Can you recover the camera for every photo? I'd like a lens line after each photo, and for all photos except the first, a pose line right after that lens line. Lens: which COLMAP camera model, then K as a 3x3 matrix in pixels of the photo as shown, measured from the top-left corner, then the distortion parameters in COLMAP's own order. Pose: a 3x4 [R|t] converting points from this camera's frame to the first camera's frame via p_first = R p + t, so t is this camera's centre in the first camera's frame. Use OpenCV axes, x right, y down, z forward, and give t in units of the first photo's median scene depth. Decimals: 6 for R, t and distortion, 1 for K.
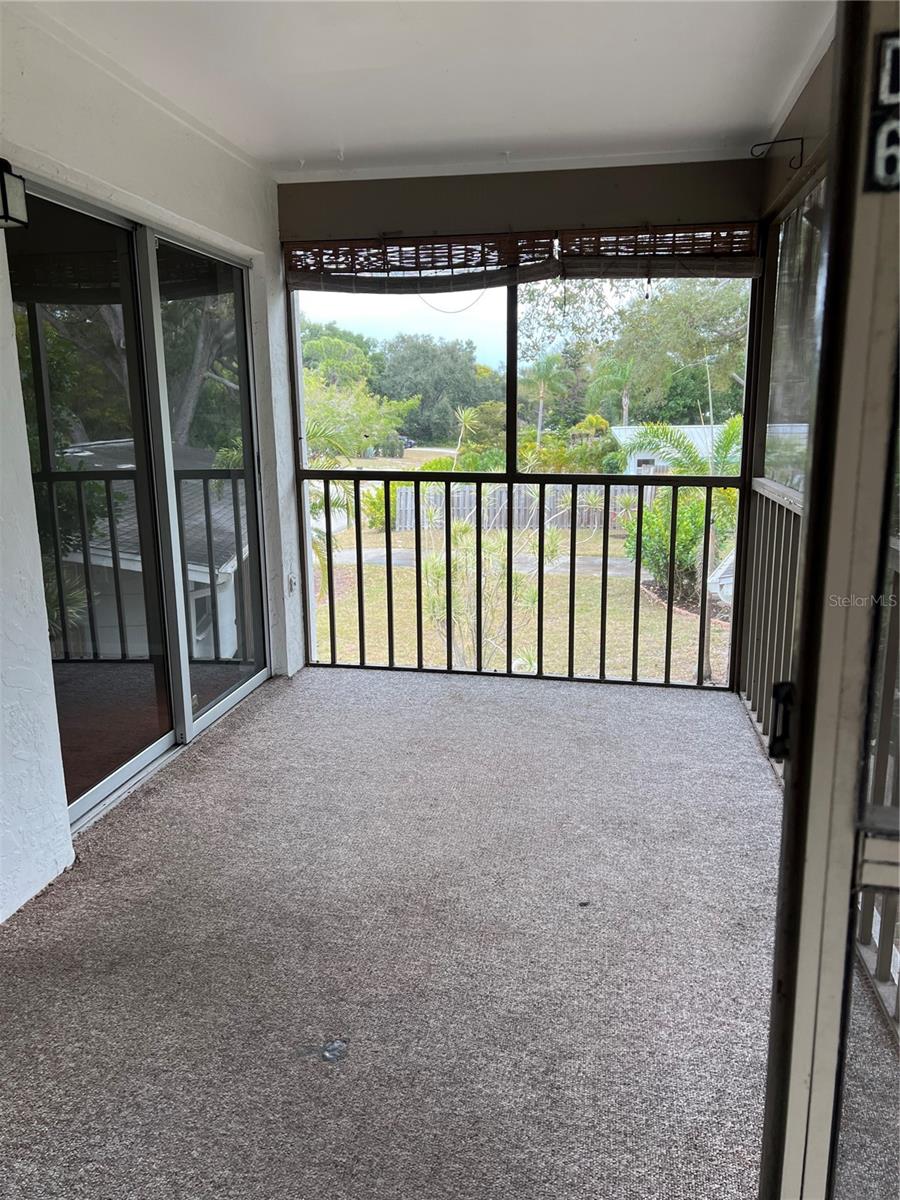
lens RADIAL K [[903.4, 0, 443.7], [0, 903.4, 602.3], [0, 0, 1]] dist [0.071354, -0.067595]
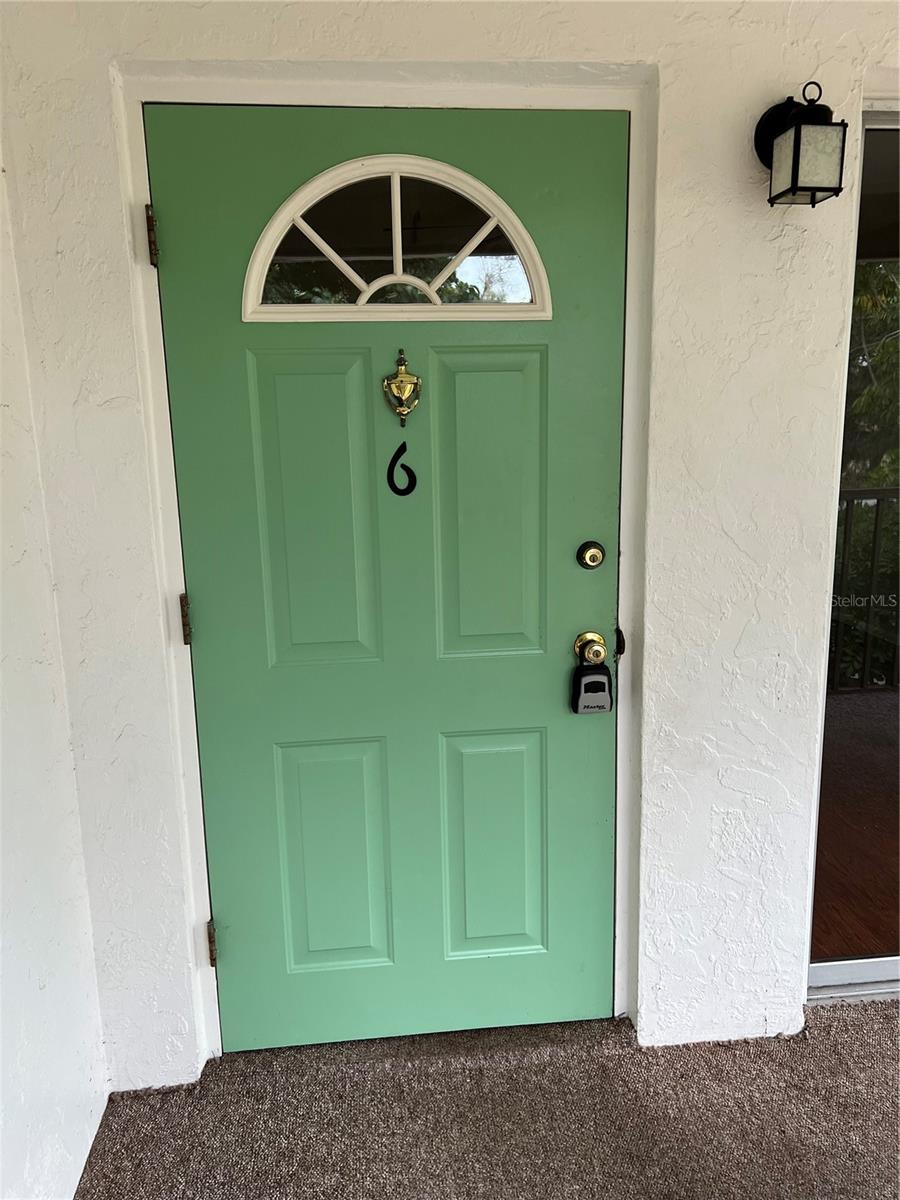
lens RADIAL K [[903.4, 0, 450.1], [0, 903.4, 610.6], [0, 0, 1]] dist [0.071354, -0.067595]
pose [[0.290281, 0.214782, -0.932526, 0.100308], [-0.188282, 0.968257, 0.164403, -0.085995], [0.938236, 0.127855, 0.321506, 0.289406]]
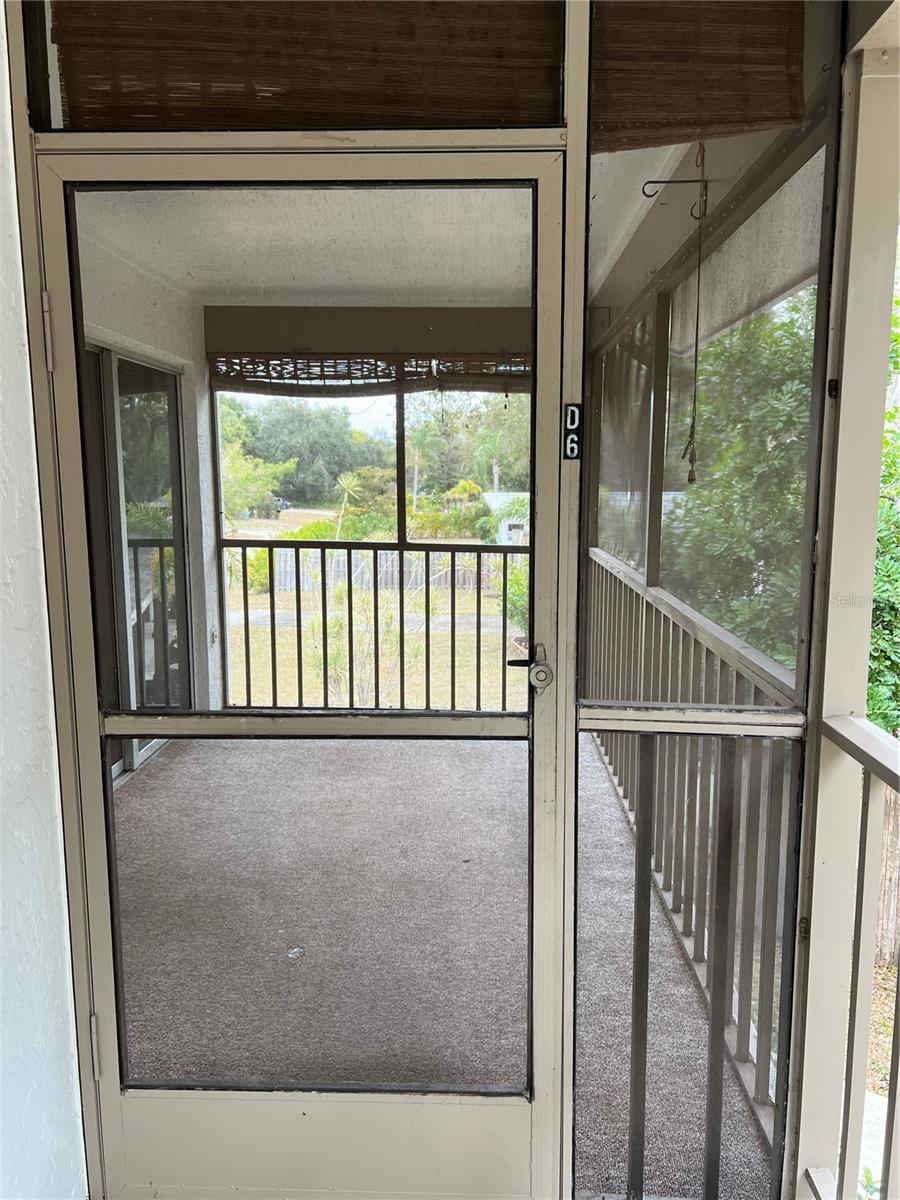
lens RADIAL K [[903.4, 0, 455.7], [0, 903.4, 597.0], [0, 0, 1]] dist [0.071354, -0.067595]
pose [[0.988918, -0.008212, 0.148233, -0.036894], [0.019041, 0.997239, -0.071781, 0.020871], [-0.147235, 0.073808, 0.986344, -0.224191]]
